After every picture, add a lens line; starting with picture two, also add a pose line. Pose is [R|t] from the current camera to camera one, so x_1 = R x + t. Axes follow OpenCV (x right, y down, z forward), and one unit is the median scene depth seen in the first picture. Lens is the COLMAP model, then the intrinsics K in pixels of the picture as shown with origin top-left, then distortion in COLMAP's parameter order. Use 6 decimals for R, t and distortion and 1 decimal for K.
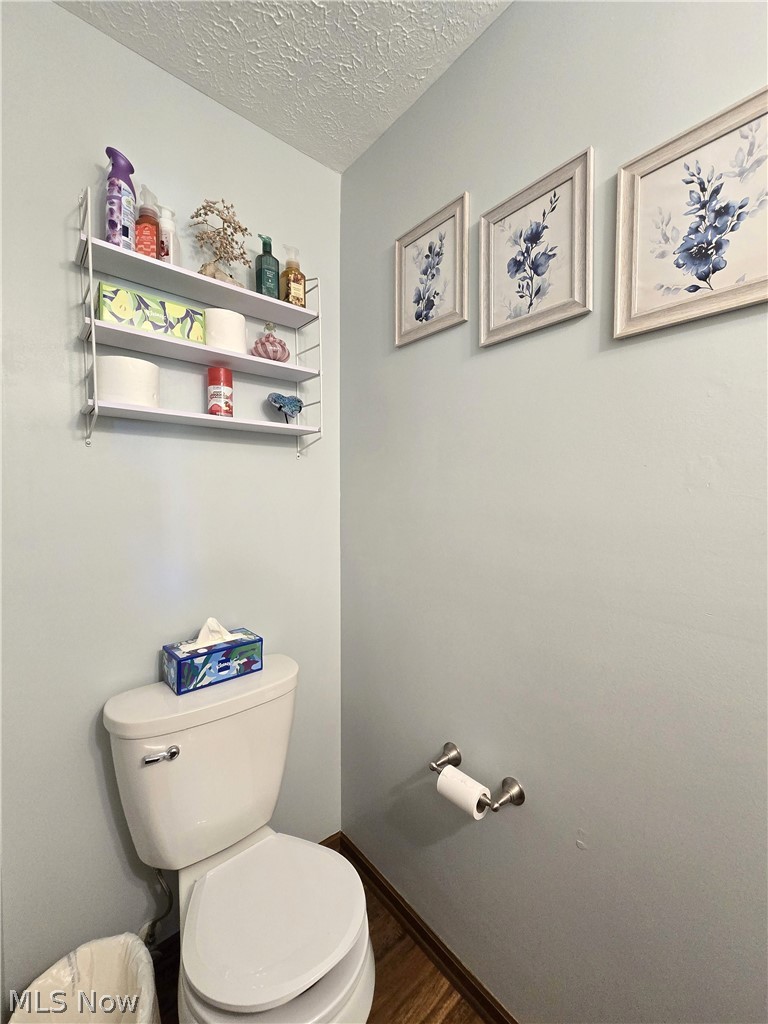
lens RADIAL K [[421.1, 0, 390.5], [0, 421.1, 513.2], [0, 0, 1]] dist [0.001874, -0.000831]
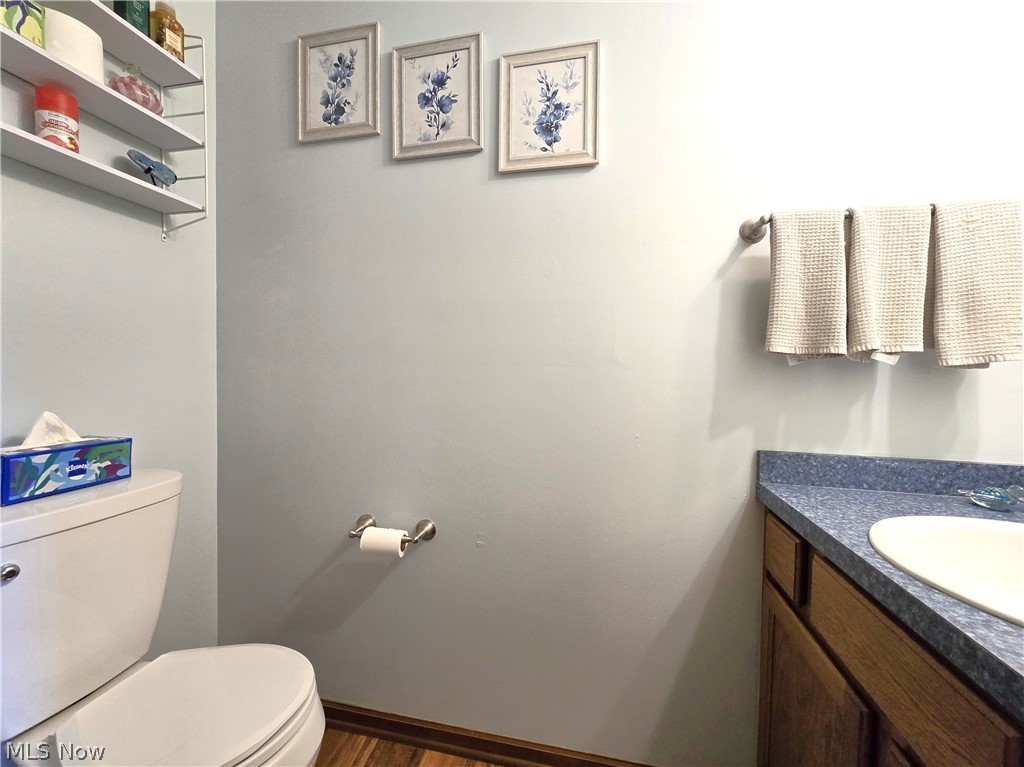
lens RADIAL K [[421.1, 0, 509.5], [0, 421.1, 380.8], [0, 0, 1]] dist [0.001874, -0.000831]
pose [[0.803865, -0.010164, 0.594725, -0.226827], [0.016925, 0.999840, -0.005788, 0.230672], [-0.594571, 0.014719, 0.803908, -0.125199]]
